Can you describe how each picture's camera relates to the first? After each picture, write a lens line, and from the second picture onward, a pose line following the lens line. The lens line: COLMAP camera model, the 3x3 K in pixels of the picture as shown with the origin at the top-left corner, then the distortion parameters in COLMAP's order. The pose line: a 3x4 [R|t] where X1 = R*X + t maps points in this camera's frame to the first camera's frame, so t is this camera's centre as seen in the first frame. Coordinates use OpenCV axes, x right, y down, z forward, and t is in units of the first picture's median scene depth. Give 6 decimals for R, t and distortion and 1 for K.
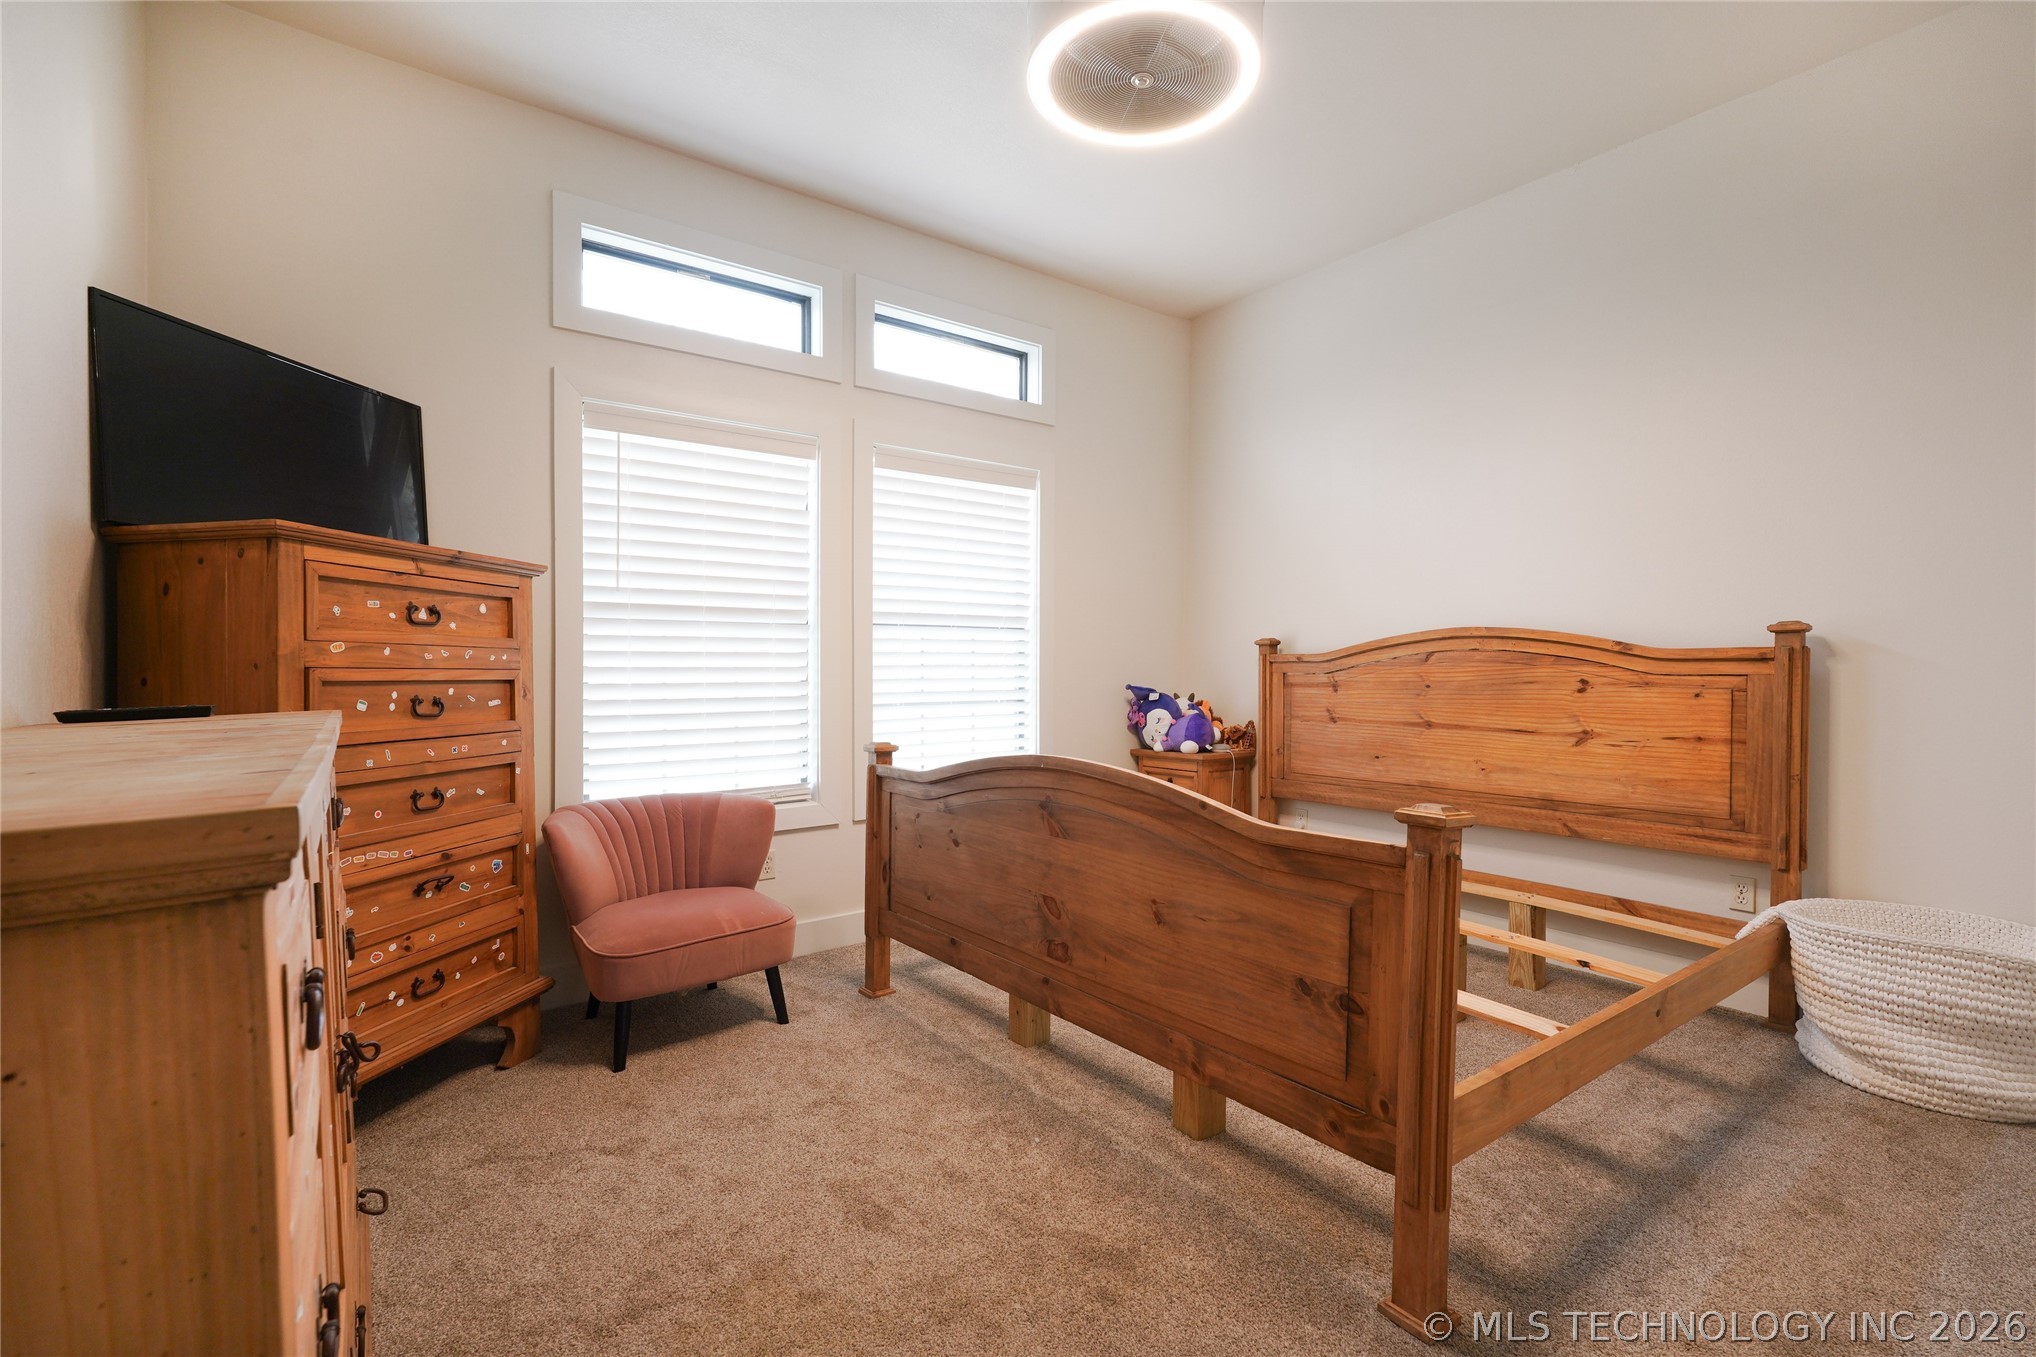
lens RADIAL K [[890.6, 0, 1016.5], [0, 890.6, 676.6], [0, 0, 1]] dist [-0.004335, 0.000518]
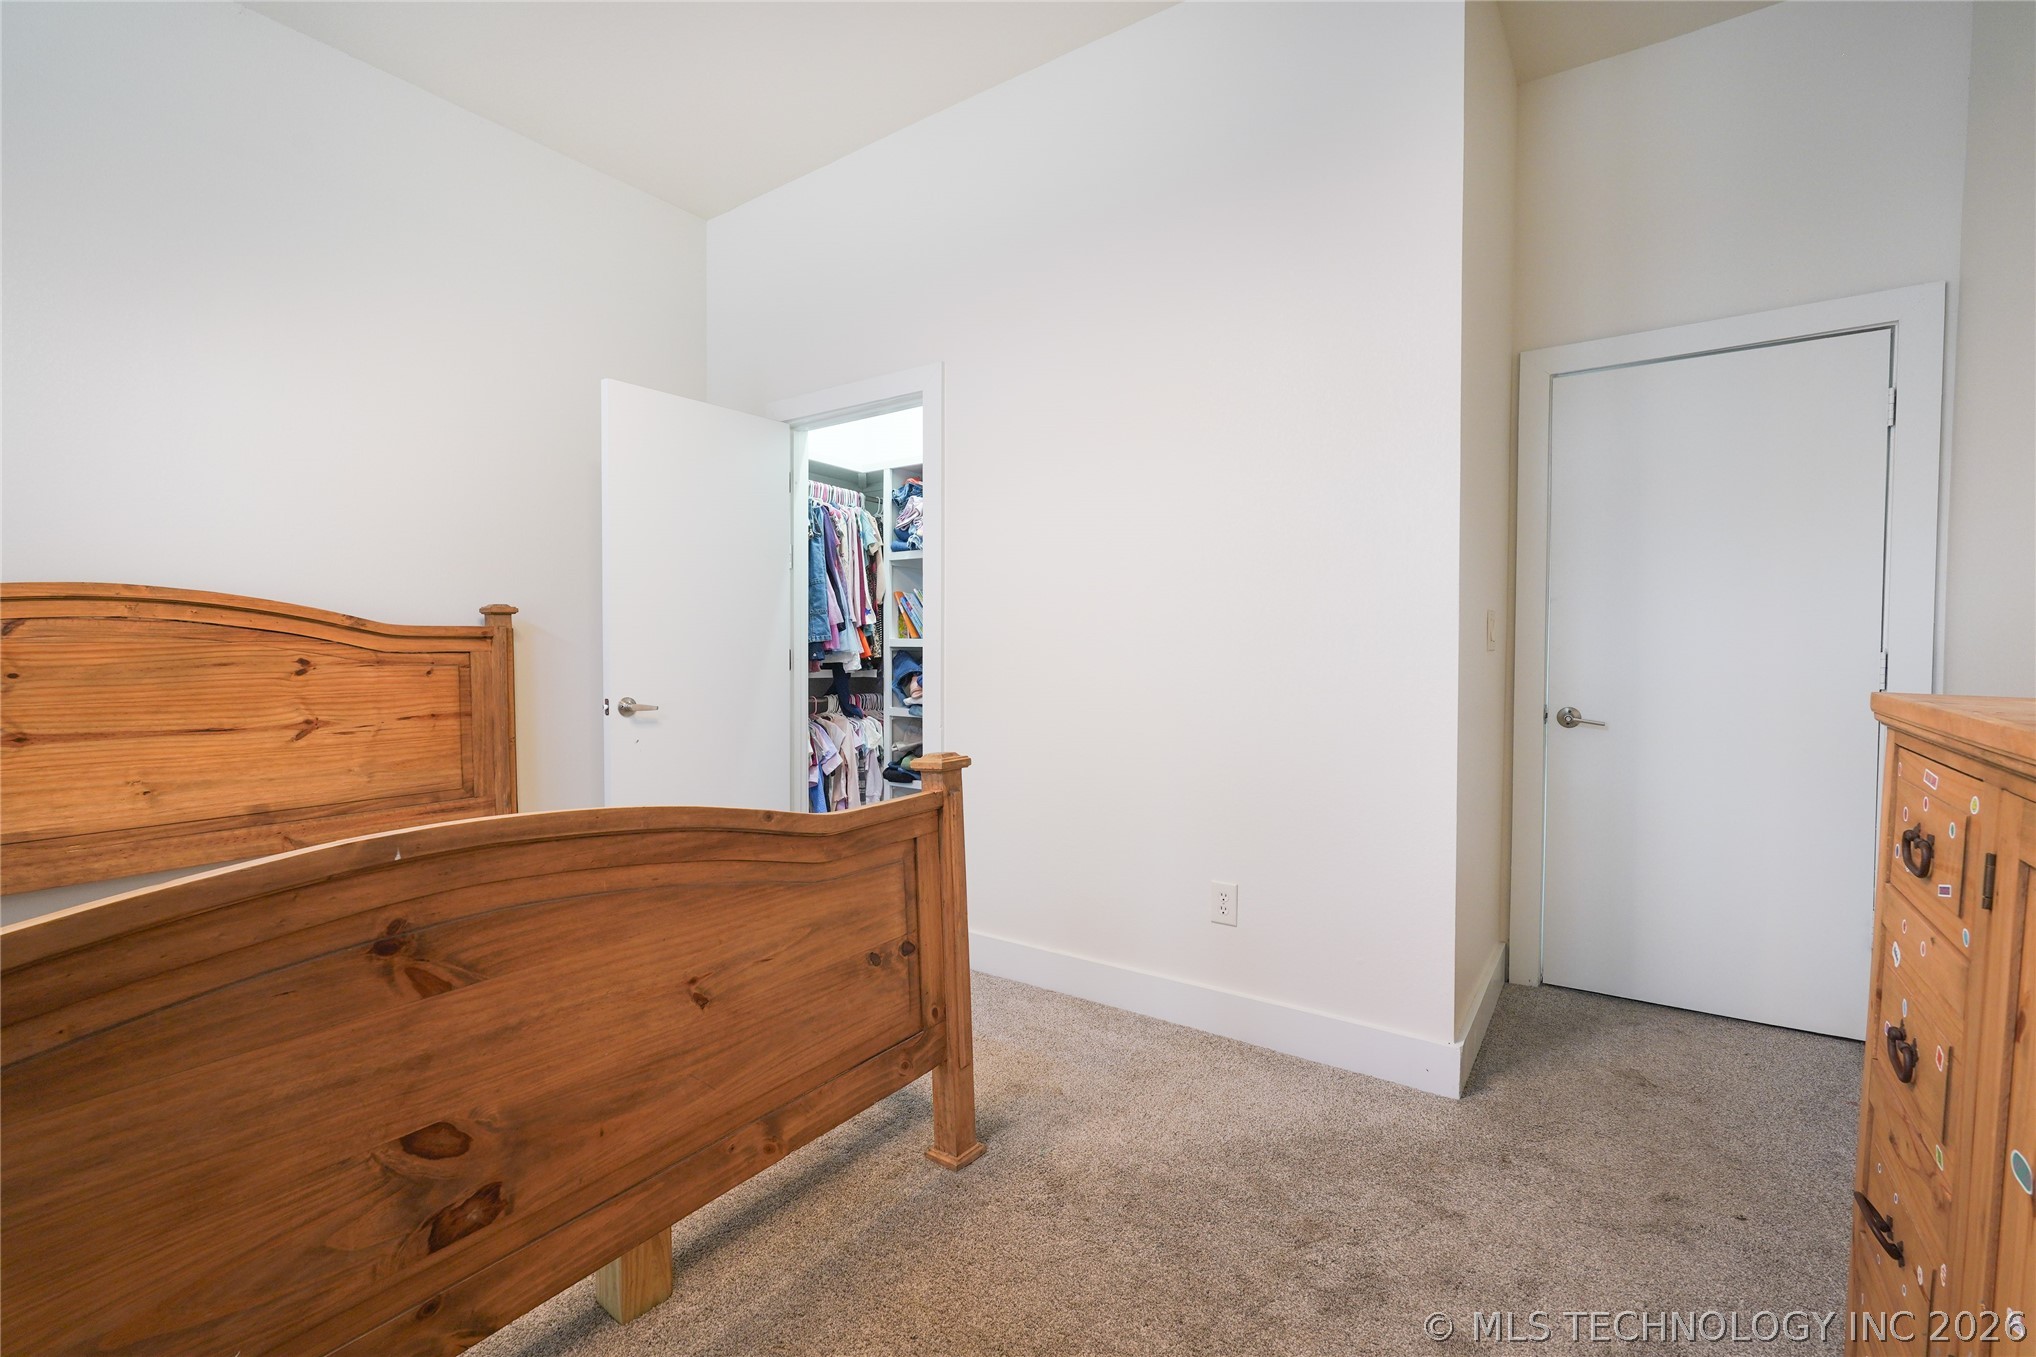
lens RADIAL K [[890.6, 0, 1019.7], [0, 890.6, 686.3], [0, 0, 1]] dist [-0.004335, 0.000518]
pose [[-0.307527, -0.040122, 0.950693, -0.395457], [0.010869, 0.998897, 0.045672, -0.002190], [-0.951477, 0.024378, -0.306752, 0.672940]]
